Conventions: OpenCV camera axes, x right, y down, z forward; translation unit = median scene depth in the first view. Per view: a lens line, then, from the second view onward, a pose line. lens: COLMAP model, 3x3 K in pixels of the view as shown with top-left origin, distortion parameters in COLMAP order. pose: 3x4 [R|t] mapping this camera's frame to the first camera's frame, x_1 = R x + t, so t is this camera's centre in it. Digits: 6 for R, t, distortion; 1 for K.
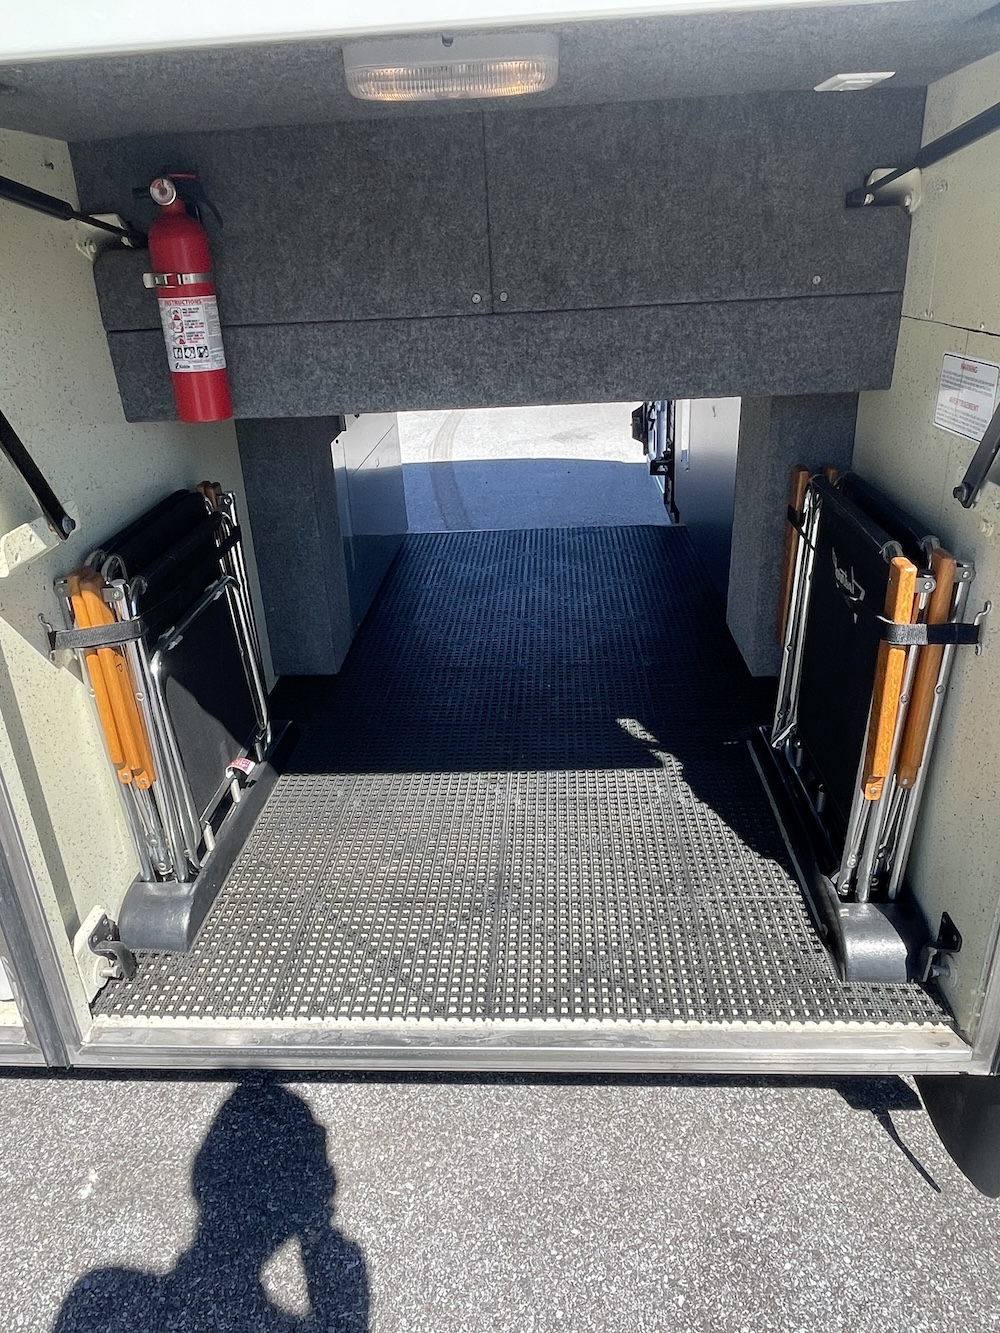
lens RADIAL K [[943.2, 0, 495.3], [0, 943.2, 662.8], [0, 0, 1]] dist [-0.002503, -0.002160]
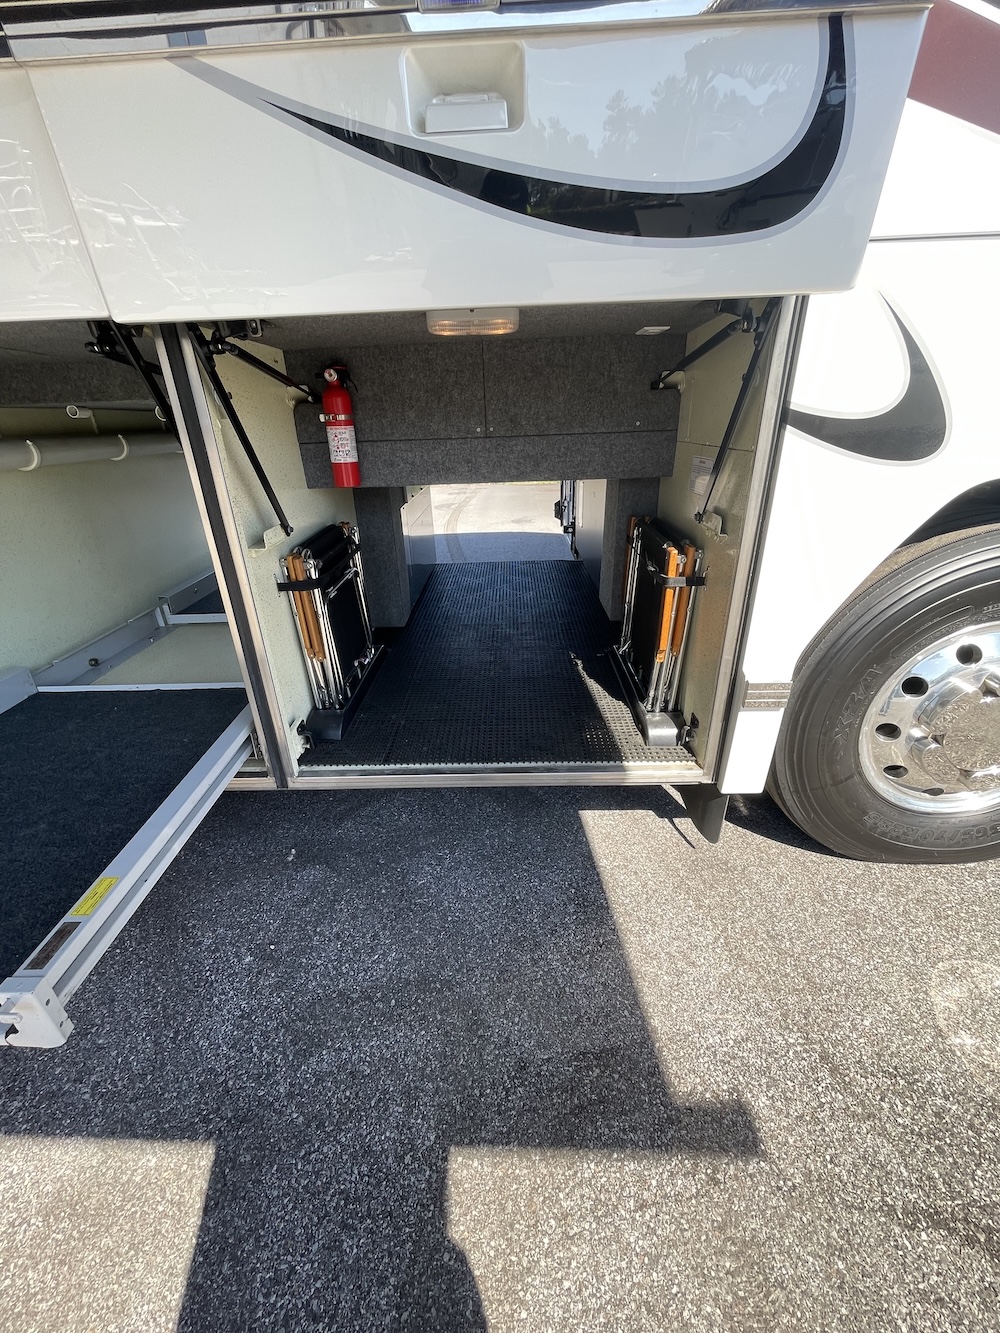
lens RADIAL K [[537.6, 0, 499.6], [0, 537.6, 664.6], [0, 0, 1]] dist [0.000714, -0.002644]
pose [[0.999218, -0.000368, 0.039549, -0.020886], [-0.000190, 0.999900, 0.014115, 0.123629], [-0.039550, -0.014111, 0.999118, -0.213529]]
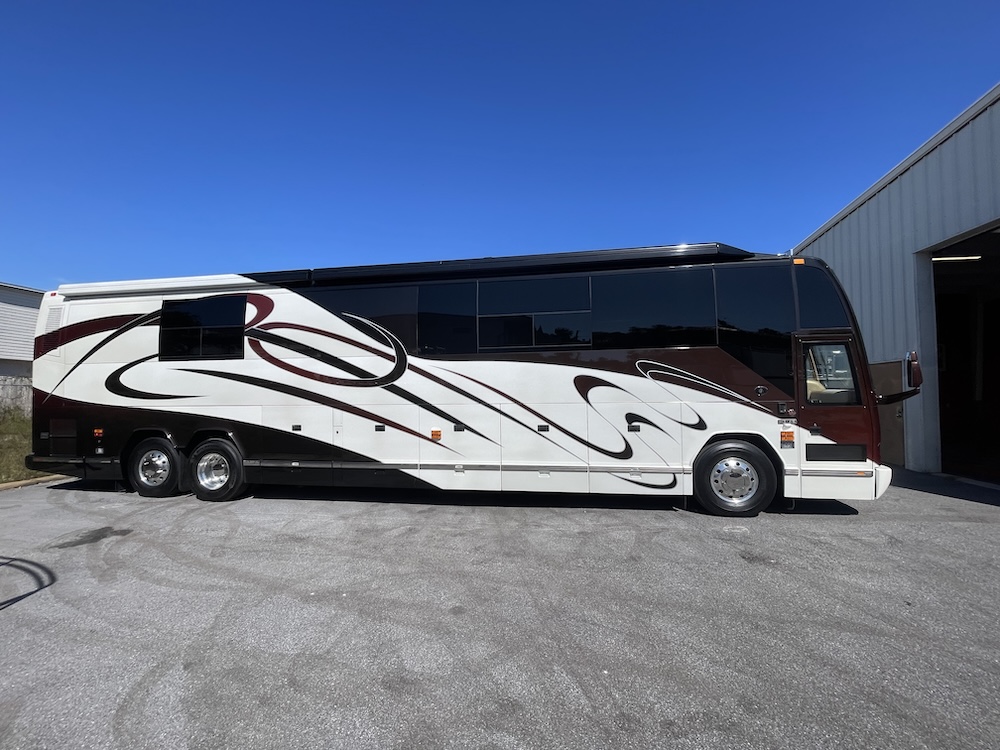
lens RADIAL K [[398.4, 0, 504.2], [0, 398.4, 377.7], [0, 0, 1]] dist [-0.000991, 0.000538]
pose [[0.994574, 0.034909, -0.097998, -0.947154], [-0.074593, 0.895932, -0.437882, 1.233445], [0.072513, 0.442817, 0.893675, -3.310927]]
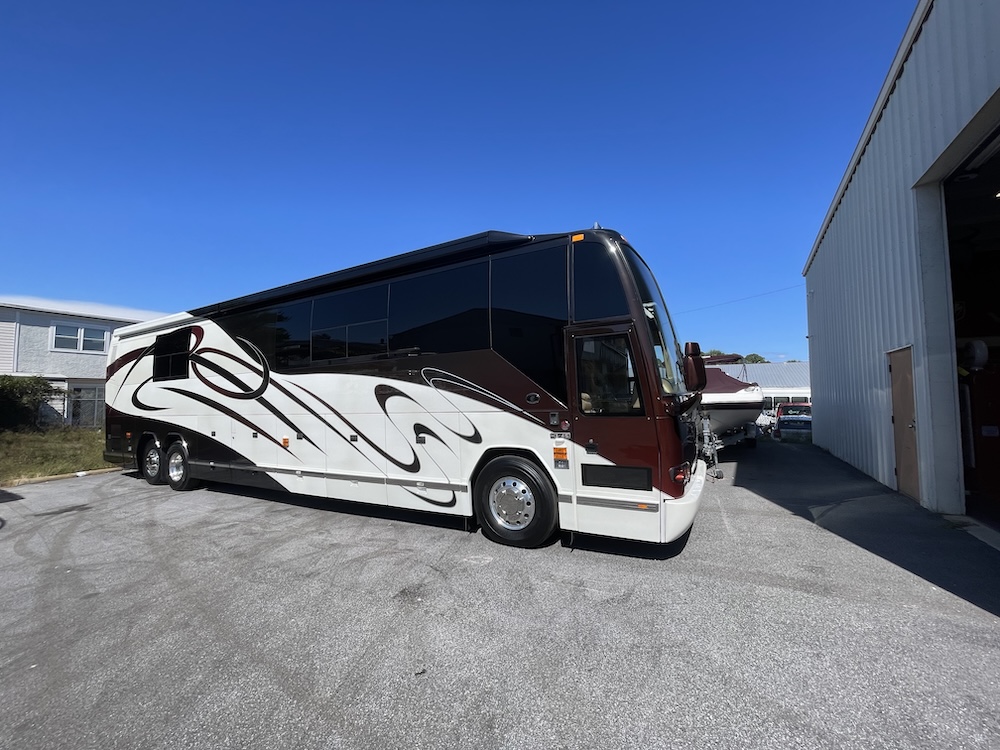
lens RADIAL K [[398.4, 0, 504.2], [0, 398.4, 377.7], [0, 0, 1]] dist [-0.000991, 0.000538]
pose [[0.903188, 0.001165, -0.429244, 2.342067], [-0.191069, 0.896554, -0.399603, 0.660586], [0.384375, 0.442932, 0.809979, -2.417281]]
